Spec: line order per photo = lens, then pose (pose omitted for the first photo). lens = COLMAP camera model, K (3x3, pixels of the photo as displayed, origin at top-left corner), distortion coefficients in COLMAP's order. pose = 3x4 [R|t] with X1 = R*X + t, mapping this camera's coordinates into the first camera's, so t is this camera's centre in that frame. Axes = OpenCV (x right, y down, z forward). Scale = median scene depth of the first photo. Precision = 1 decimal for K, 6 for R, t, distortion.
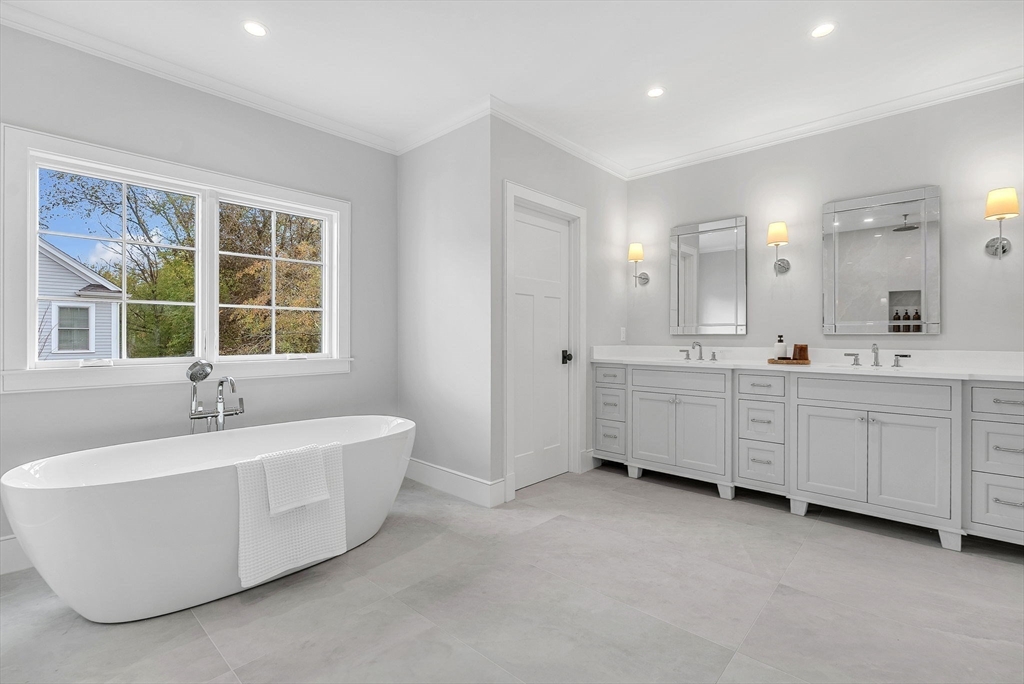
lens RADIAL K [[456.9, 0, 516.9], [0, 456.9, 337.6], [0, 0, 1]] dist [-0.001904, -0.000154]
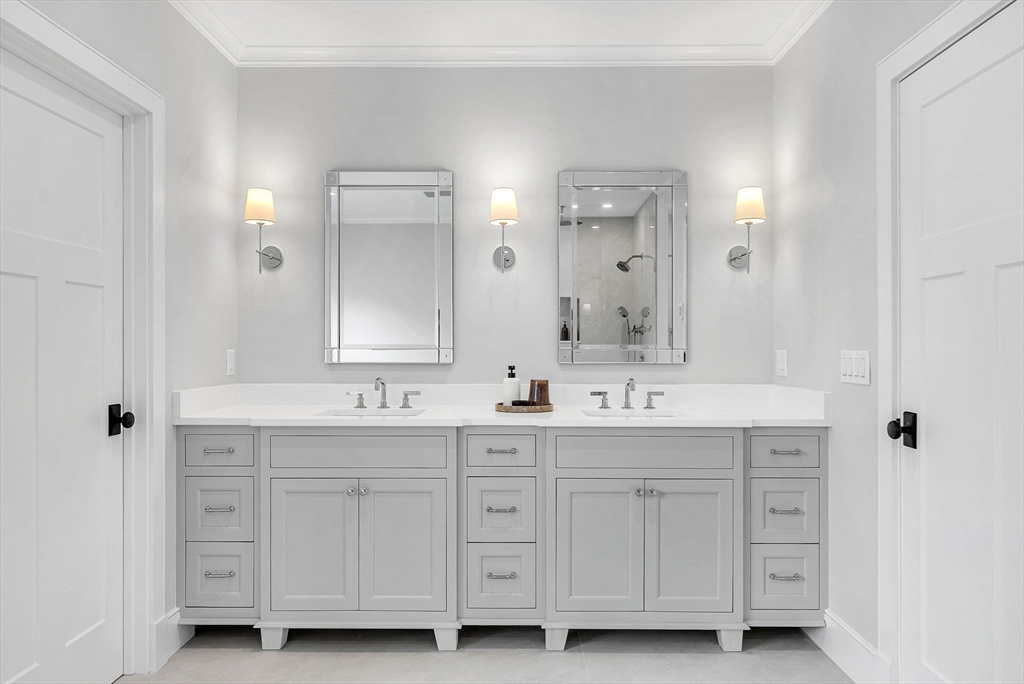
lens RADIAL K [[687.2, 0, 514.4], [0, 687.2, 346.4], [0, 0, 1]] dist [-0.003045, -0.003819]
pose [[0.744947, -0.001377, 0.667122, -0.055404], [0.002588, 0.999996, -0.000826, -0.029686], [-0.667119, 0.002342, 0.744948, 0.266133]]
